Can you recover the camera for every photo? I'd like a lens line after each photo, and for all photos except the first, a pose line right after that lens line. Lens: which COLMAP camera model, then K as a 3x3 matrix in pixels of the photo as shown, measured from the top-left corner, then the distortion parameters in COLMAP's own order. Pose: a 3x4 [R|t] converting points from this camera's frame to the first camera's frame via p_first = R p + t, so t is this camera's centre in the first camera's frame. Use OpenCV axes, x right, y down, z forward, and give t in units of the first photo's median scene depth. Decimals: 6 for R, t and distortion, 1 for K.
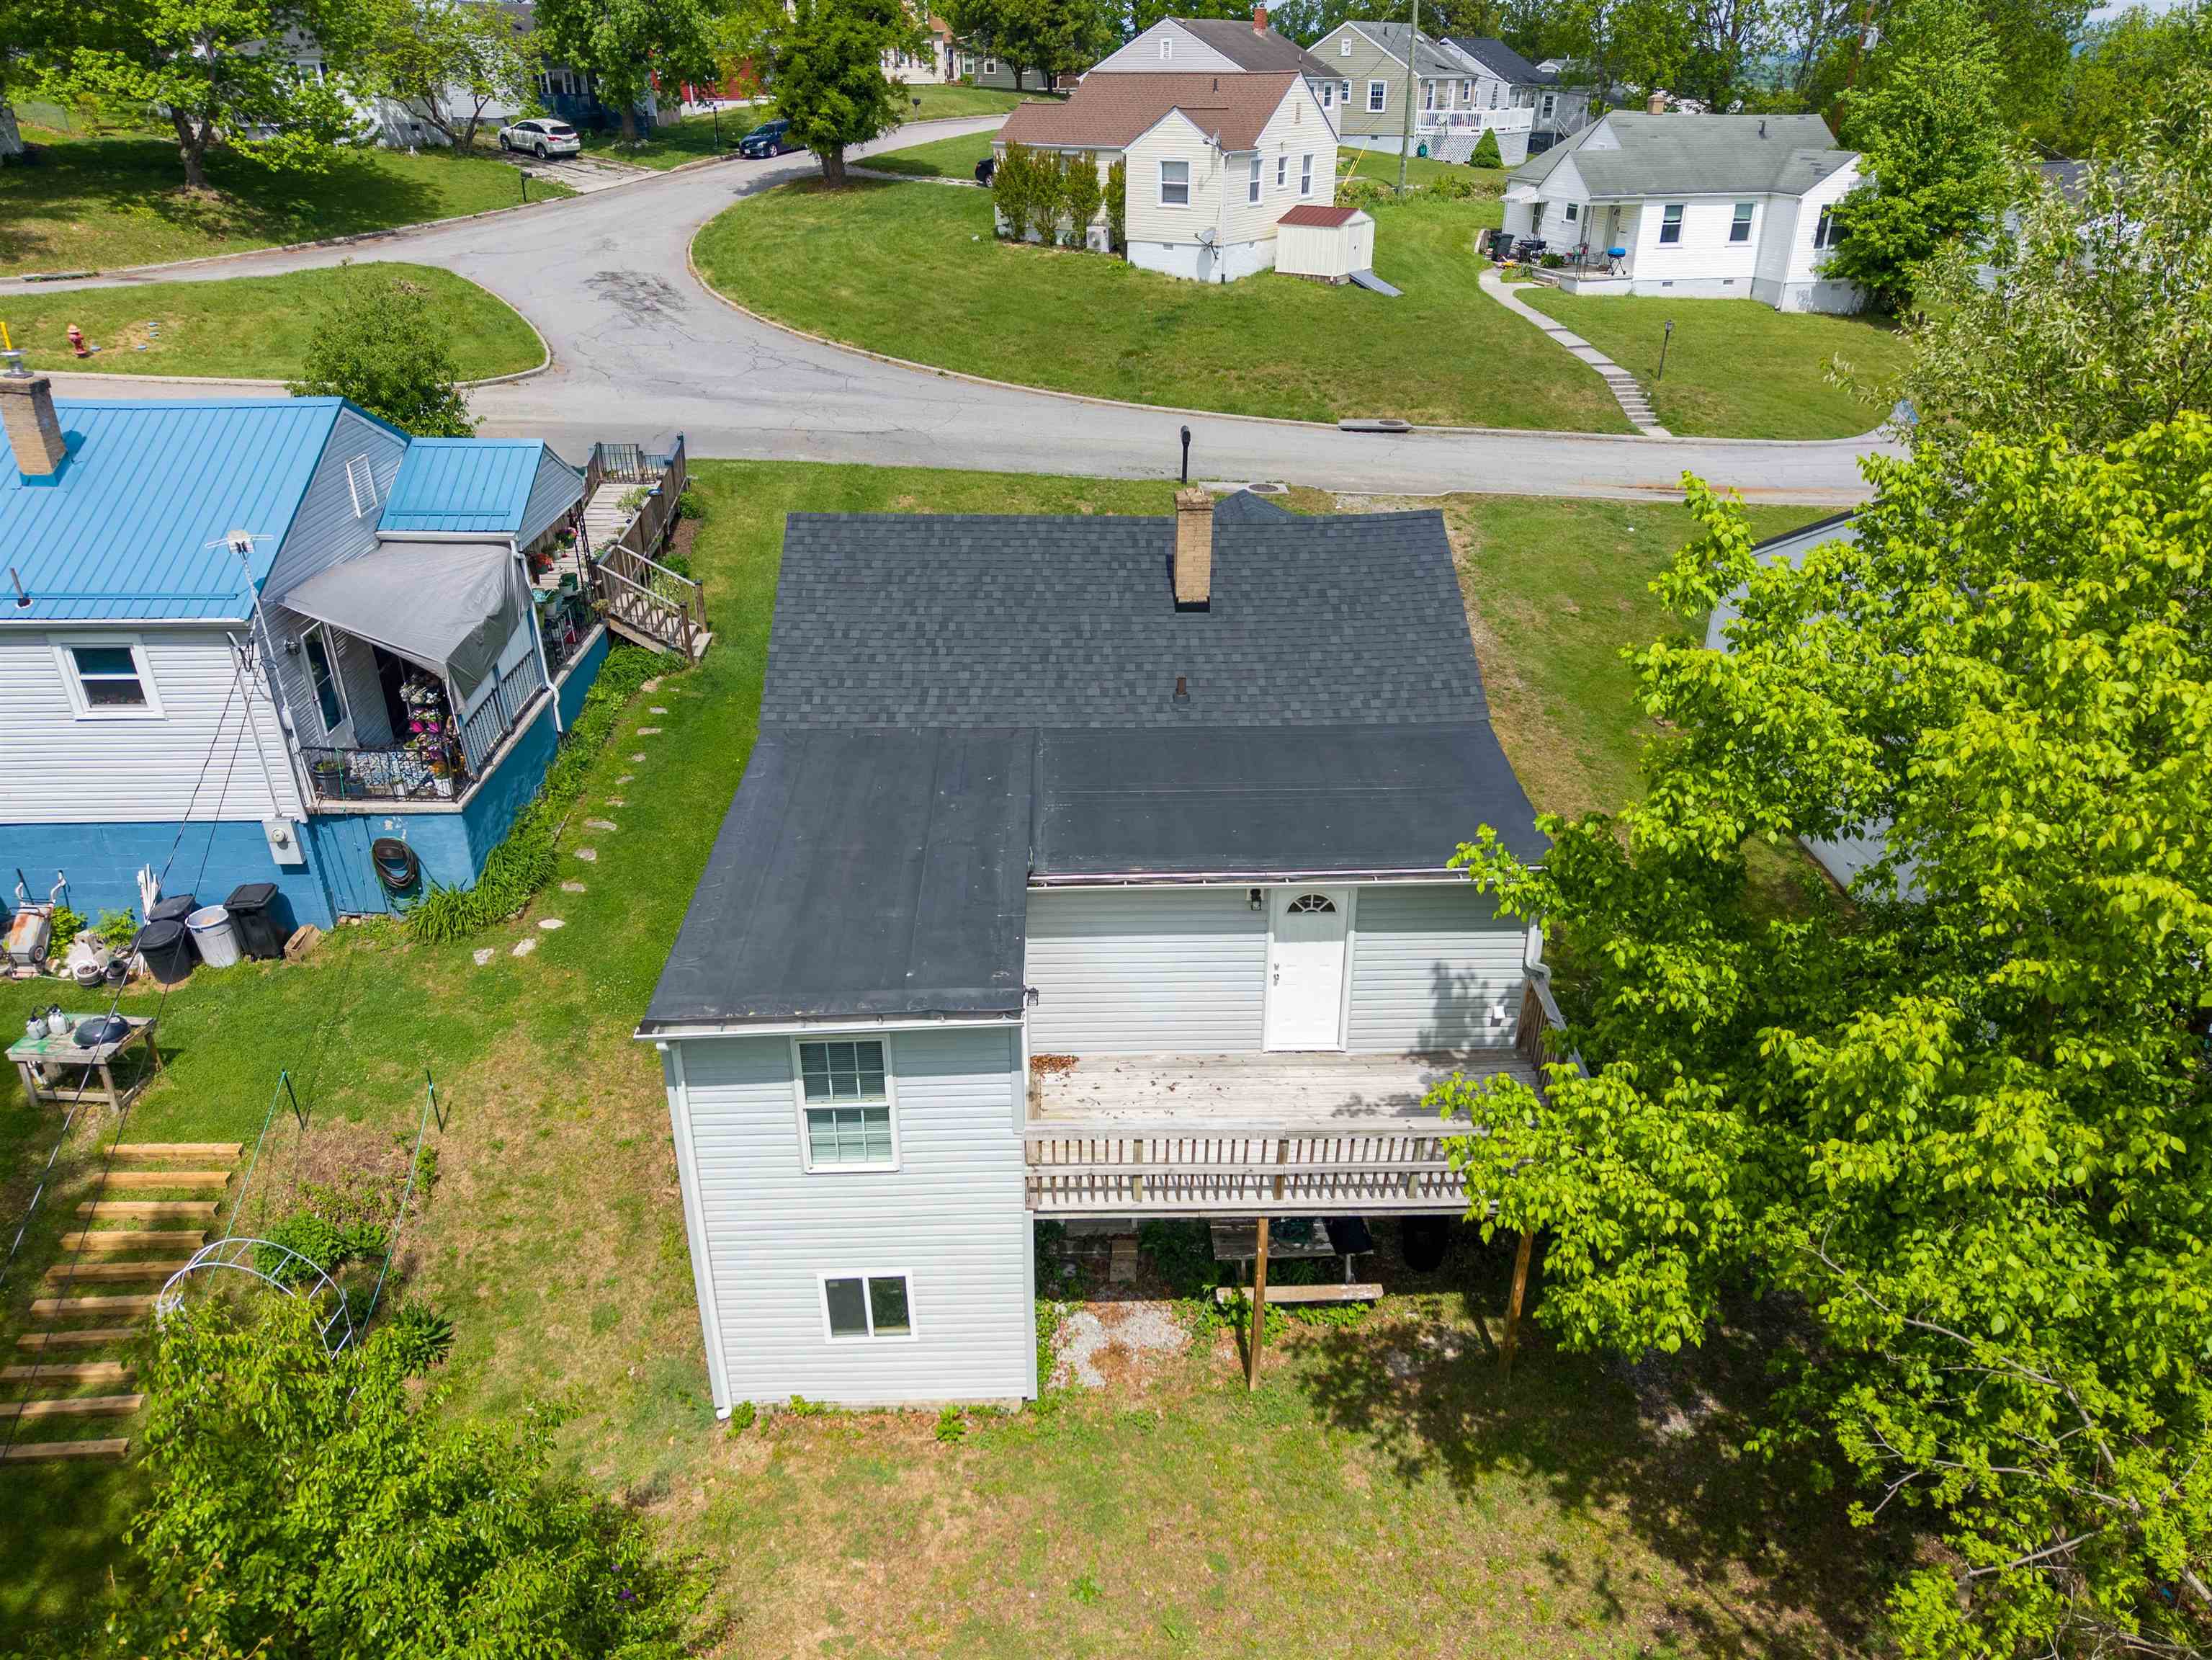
lens RADIAL K [[1480.4, 0, 1106.0], [0, 1480.4, 830.0], [0, 0, 1]] dist [0.015437, -0.013560]
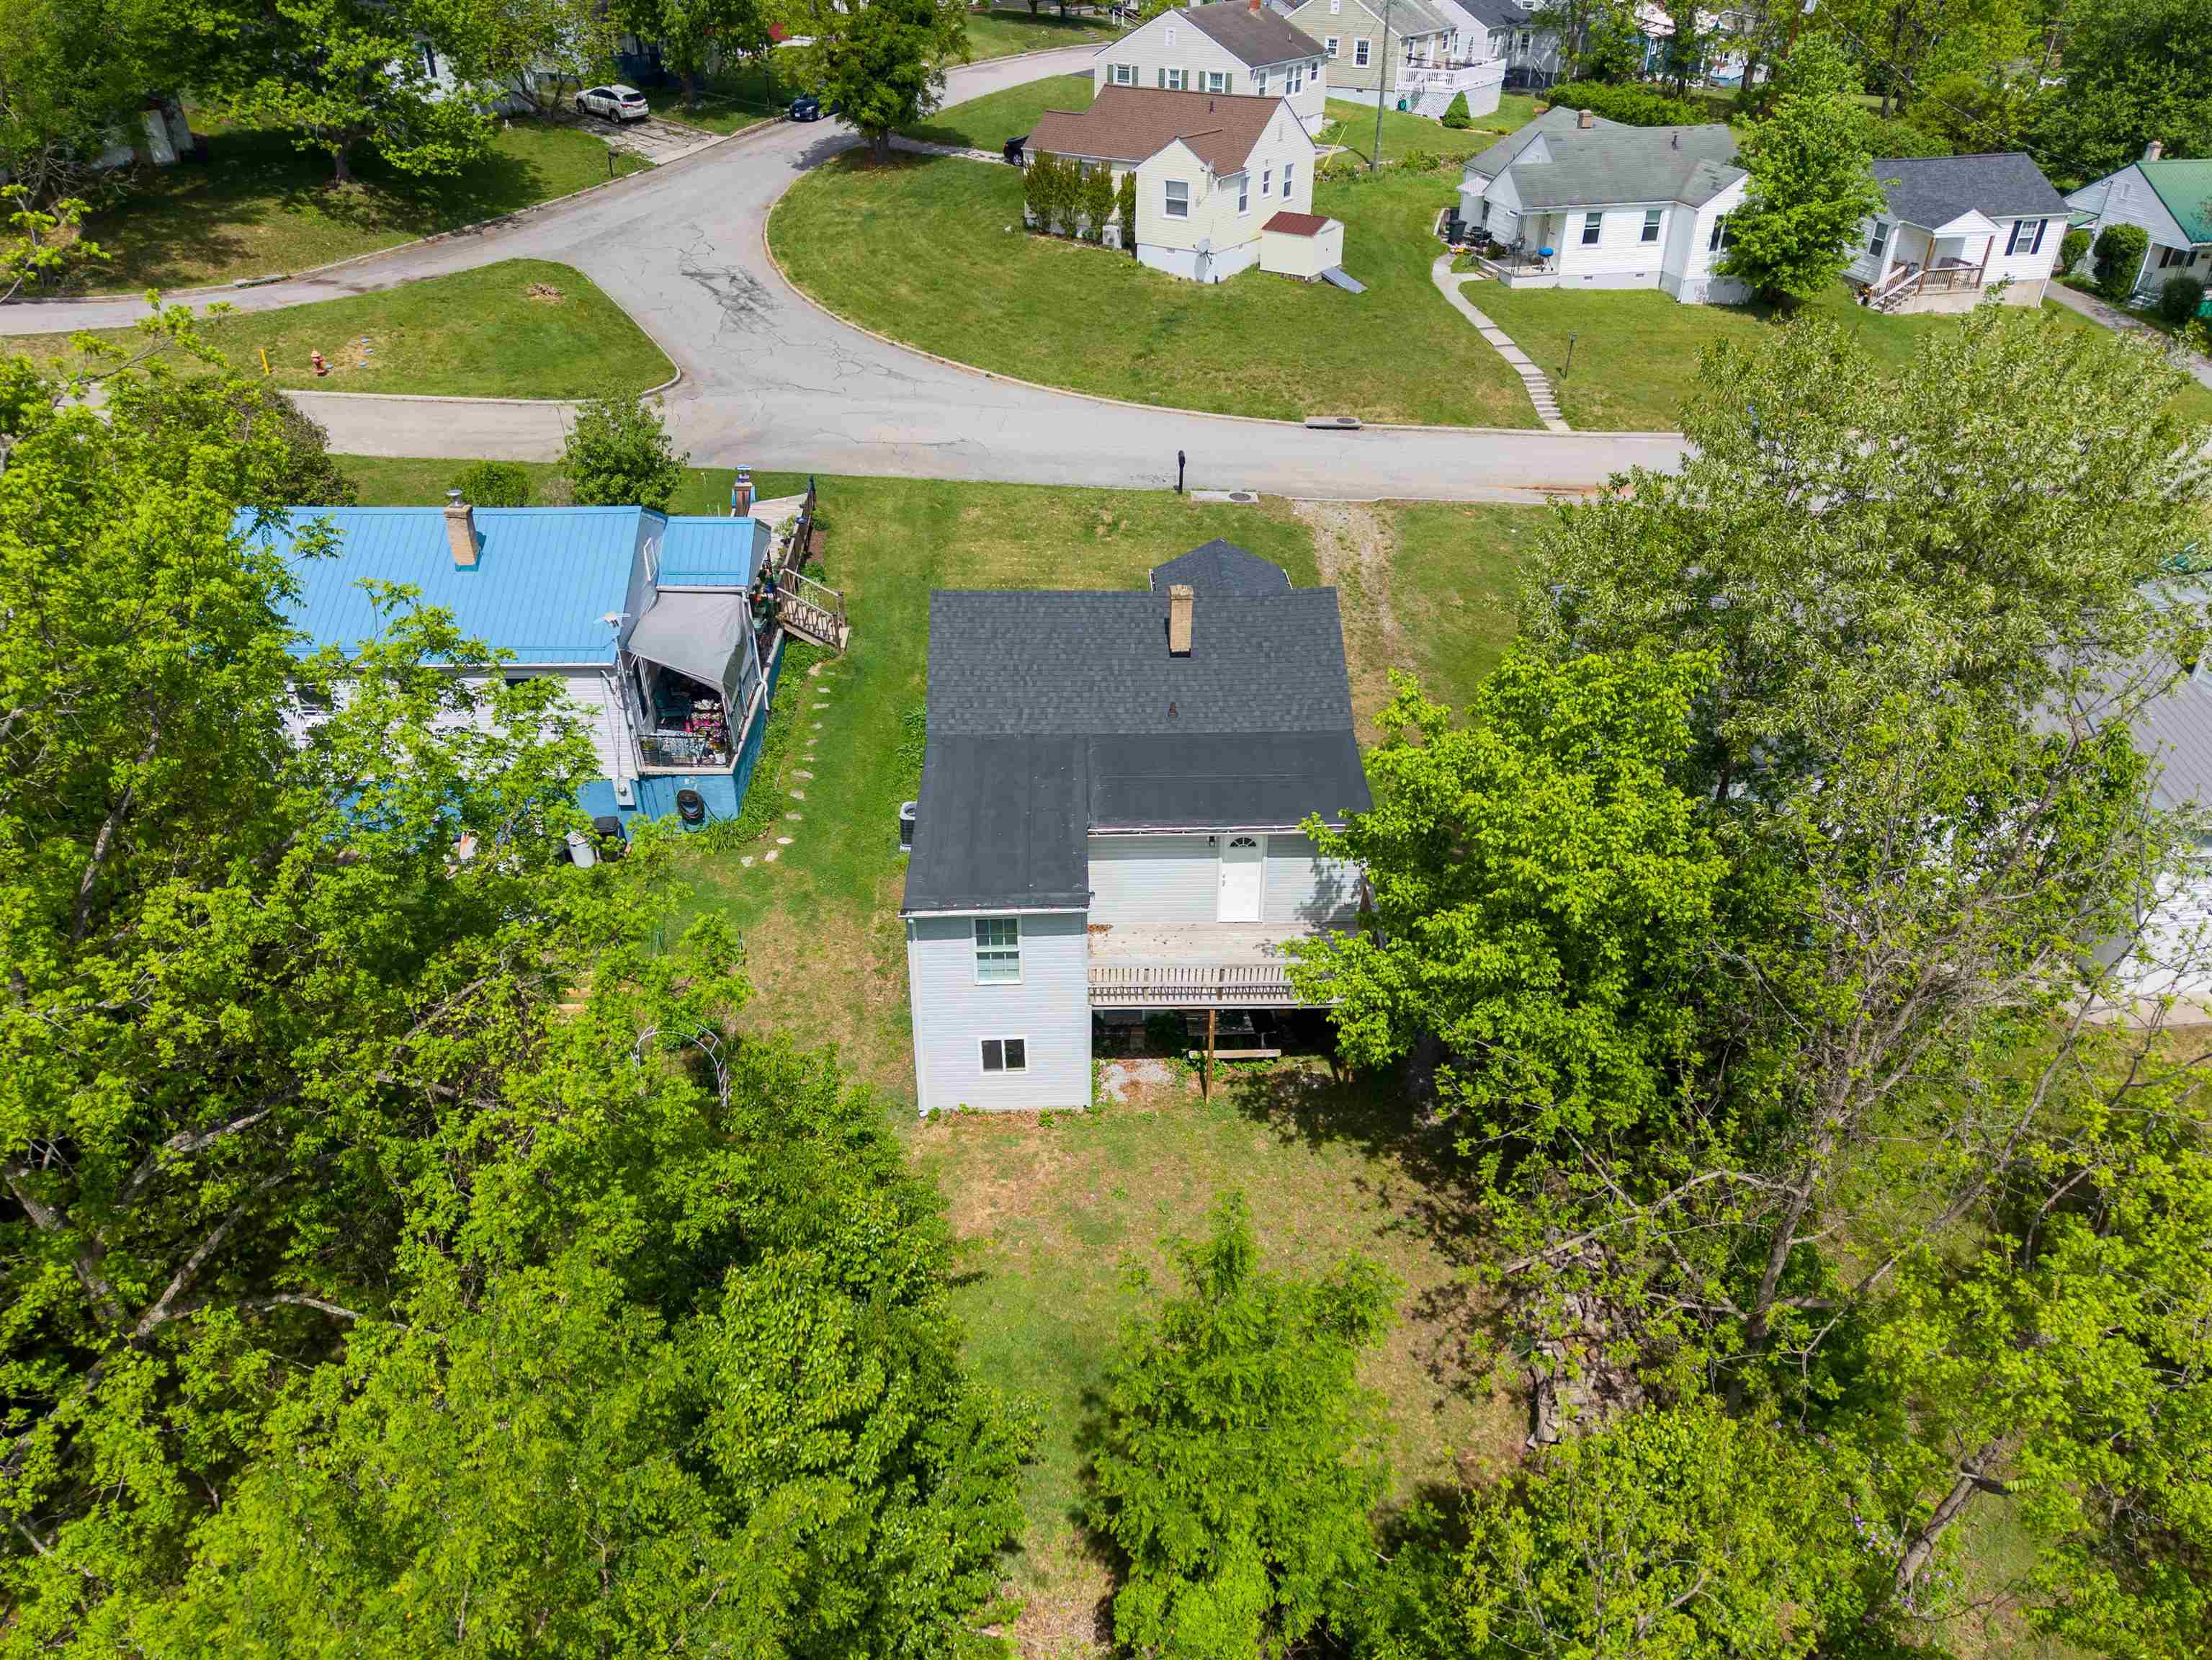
lens RADIAL K [[1480.4, 0, 1106.0], [0, 1480.4, 830.0], [0, 0, 1]] dist [0.015437, -0.013560]
pose [[0.999996, 0.002586, -0.001353, -0.013231], [-0.002441, 0.995196, 0.097874, -0.071593], [0.001599, -0.097870, 0.995198, -0.405306]]
